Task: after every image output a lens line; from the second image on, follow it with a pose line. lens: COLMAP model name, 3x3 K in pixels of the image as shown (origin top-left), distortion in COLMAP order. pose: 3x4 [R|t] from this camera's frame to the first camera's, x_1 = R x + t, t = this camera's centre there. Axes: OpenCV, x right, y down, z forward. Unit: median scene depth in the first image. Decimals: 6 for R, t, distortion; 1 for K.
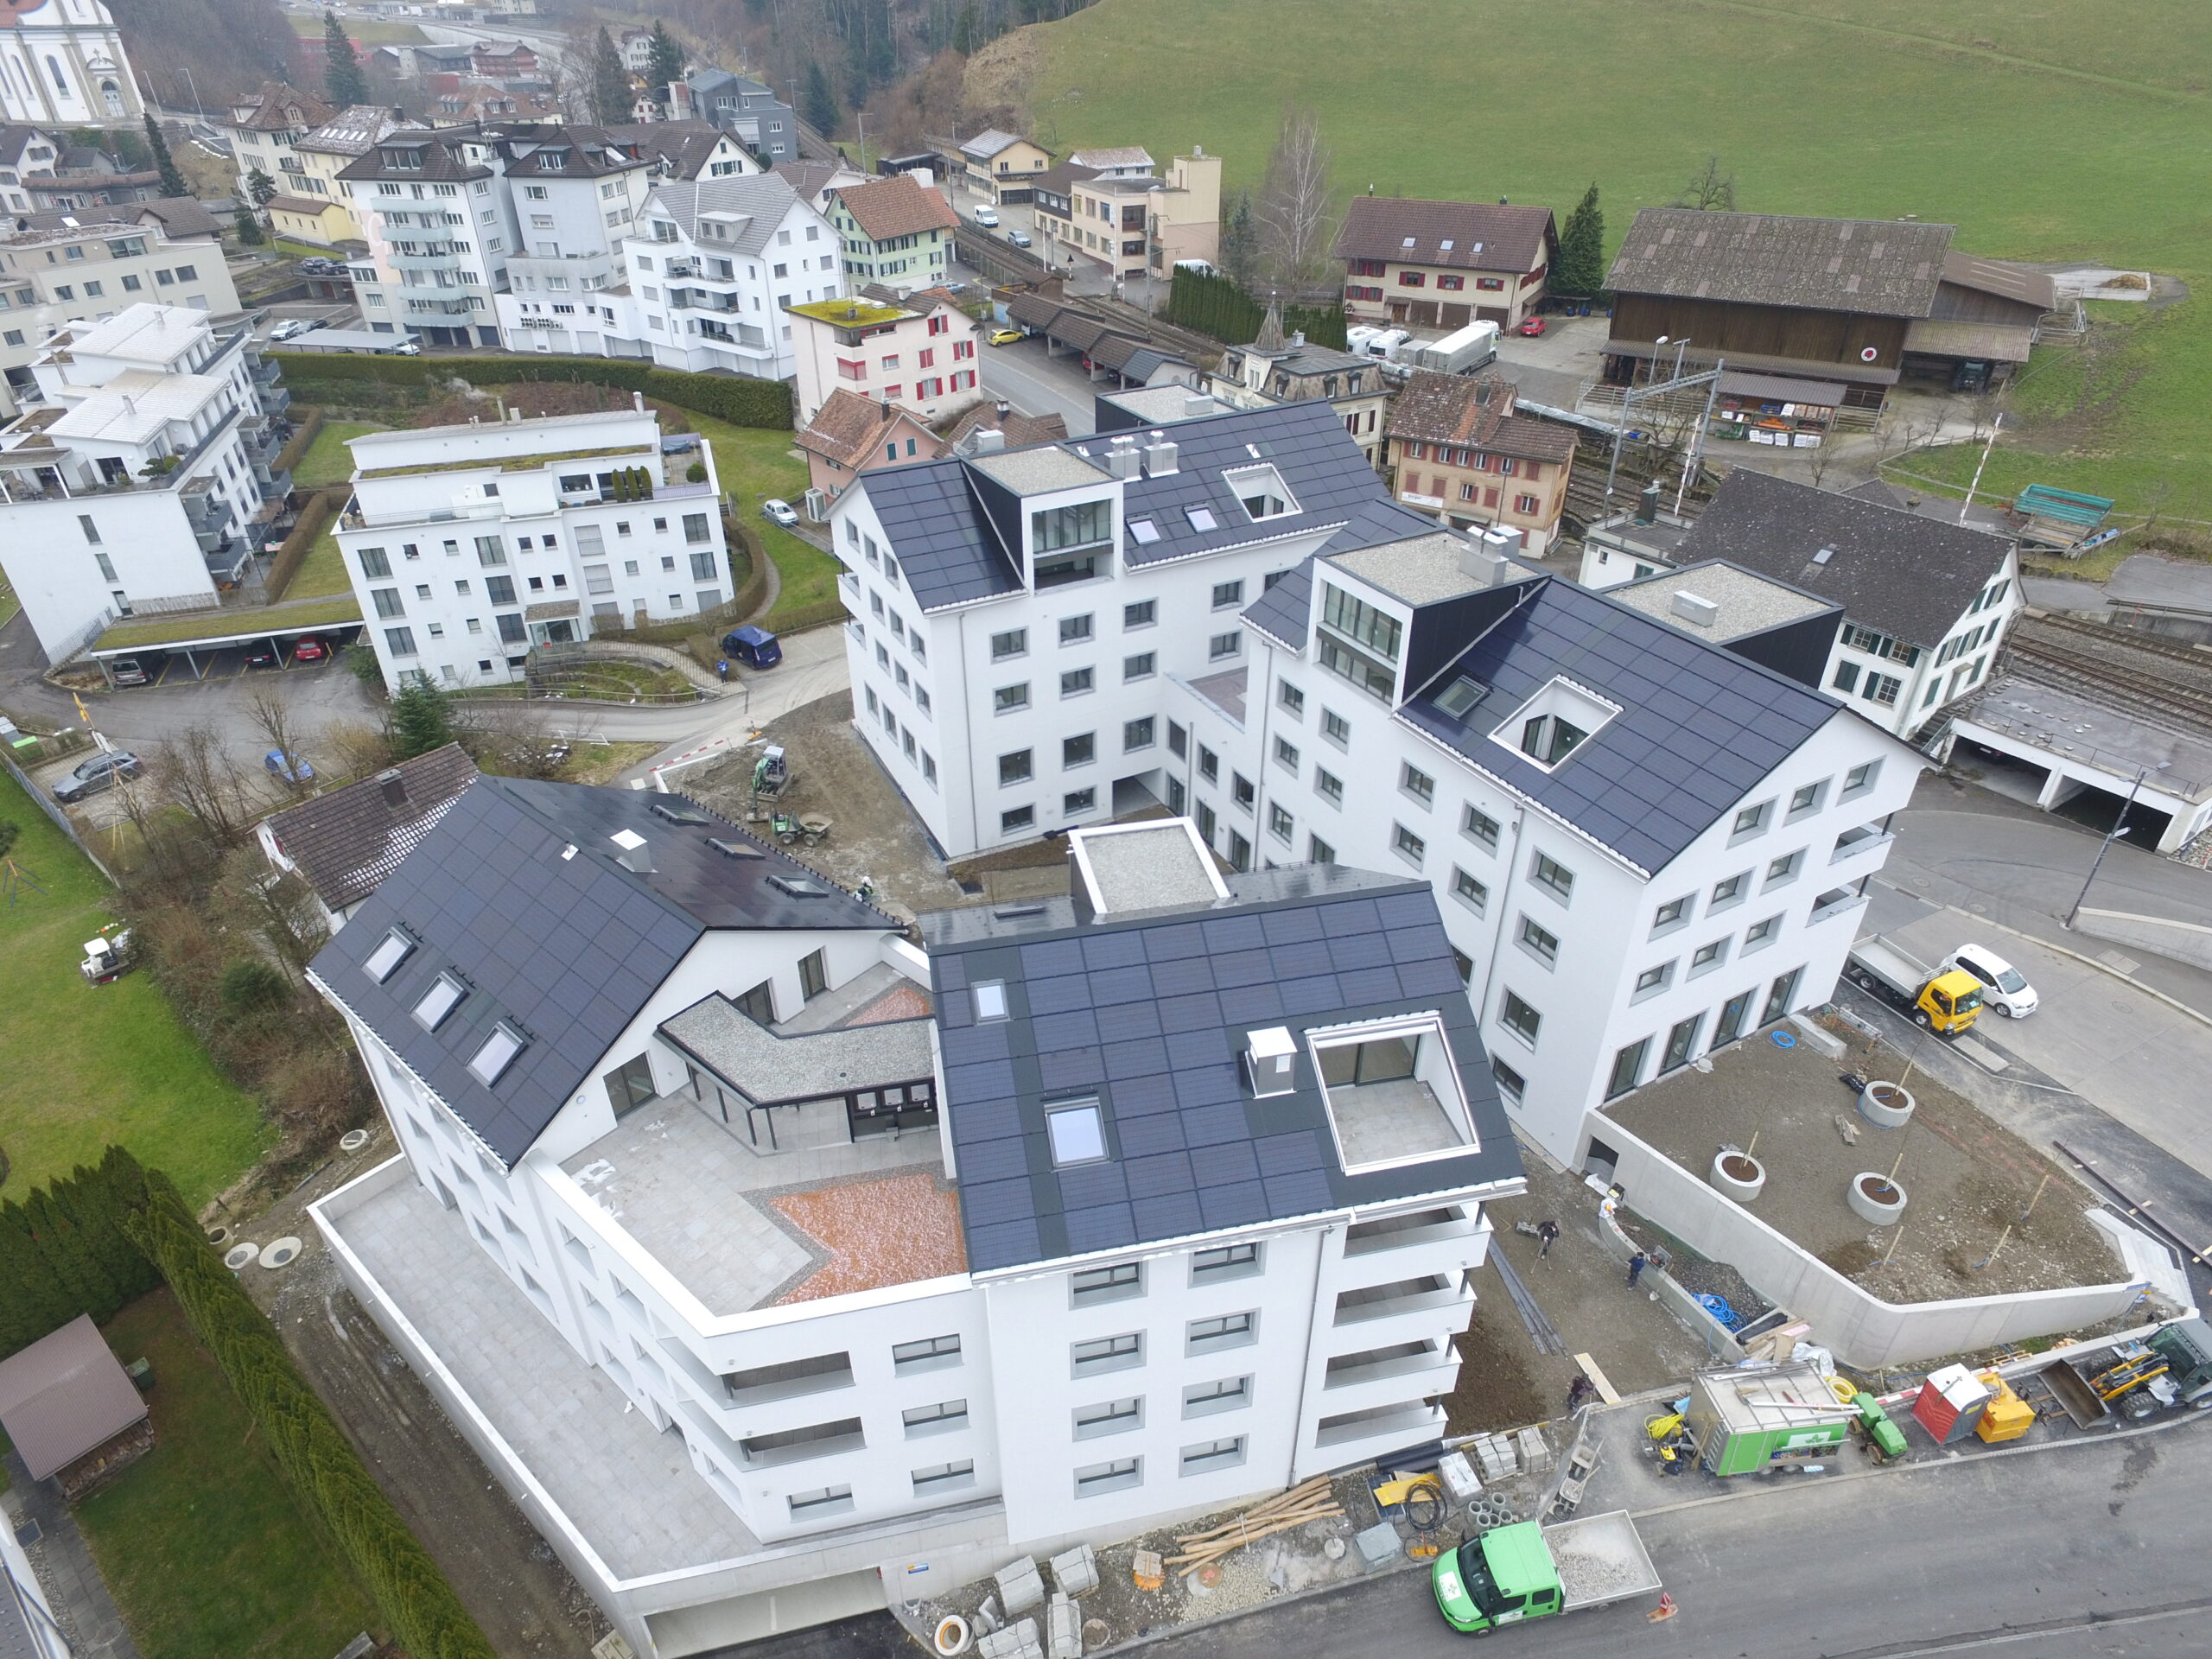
lens RADIAL K [[1289.7, 0, 1098.1], [0, 1289.7, 829.9], [0, 0, 1]] dist [-0.001604, 0.002428]
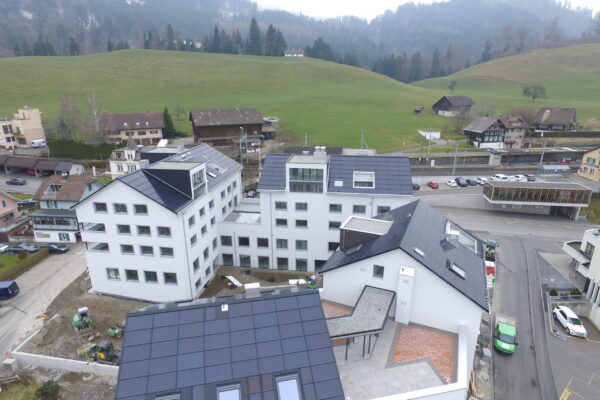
lens RADIAL K [[350.2, 0, 297.6], [0, 350.2, 200.4], [0, 0, 1]] dist [-0.009020, 0.012679]
pose [[0.598491, -0.245188, 0.762687, -0.376827], [0.434874, 0.898974, -0.052249, -0.031084], [-0.672825, 0.362943, 0.644654, 0.235487]]
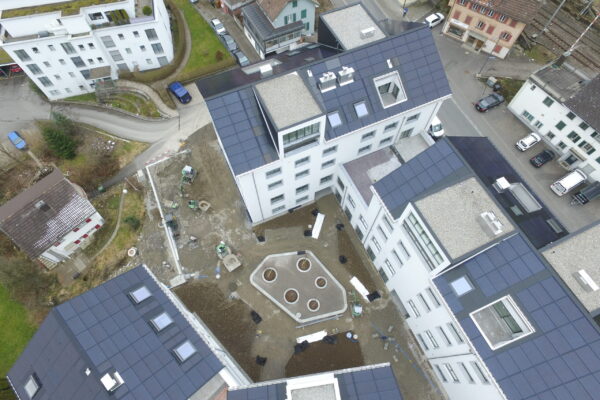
lens RADIAL K [[350.2, 0, 297.6], [0, 350.2, 200.4], [0, 0, 1]] dist [-0.009020, 0.012679]
pose [[0.997745, 0.060120, -0.029843, -0.001468], [-0.036665, 0.860613, 0.507938, -0.318021], [0.056221, -0.505698, 0.860877, 0.306326]]
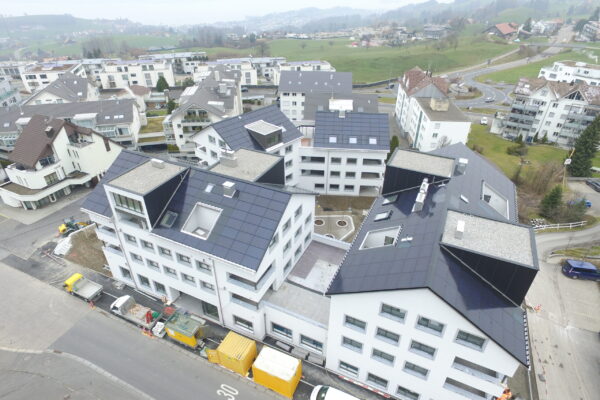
lens RADIAL K [[350.2, 0, 297.6], [0, 350.2, 200.4], [0, 0, 1]] dist [-0.009020, 0.012679]
pose [[-0.808977, 0.323924, -0.490539, 0.355823], [-0.316297, 0.463523, 0.827709, -0.524212], [0.495491, 0.824754, -0.272523, 0.828071]]
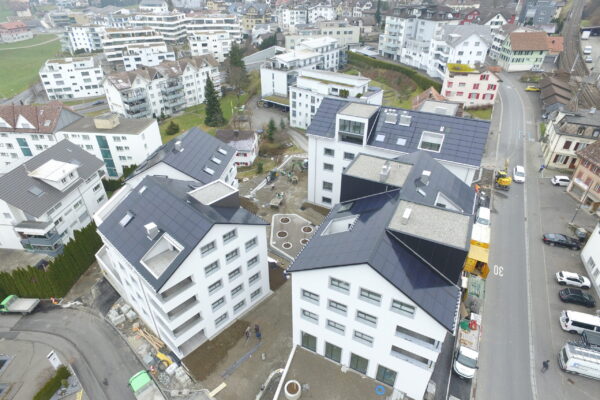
lens RADIAL K [[350.2, 0, 297.6], [0, 350.2, 200.4], [0, 0, 1]] dist [-0.009020, 0.012679]
pose [[0.570039, 0.454074, -0.684742, 0.448857], [-0.448735, 0.870190, 0.203484, -0.137190], [0.688253, 0.191274, 0.699802, 0.208318]]
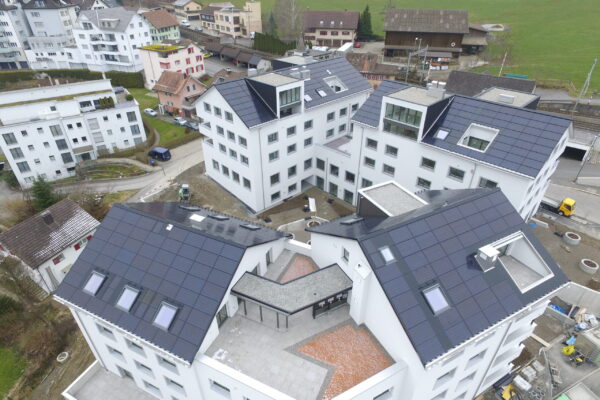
lens RADIAL K [[350.2, 0, 297.6], [0, 350.2, 200.4], [0, 0, 1]] dist [-0.009020, 0.012679]
pose [[0.963189, -0.144364, 0.226773, -0.160947], [0.144315, 0.989388, 0.016885, -0.004522], [-0.226804, 0.016463, 0.973801, 0.147789]]
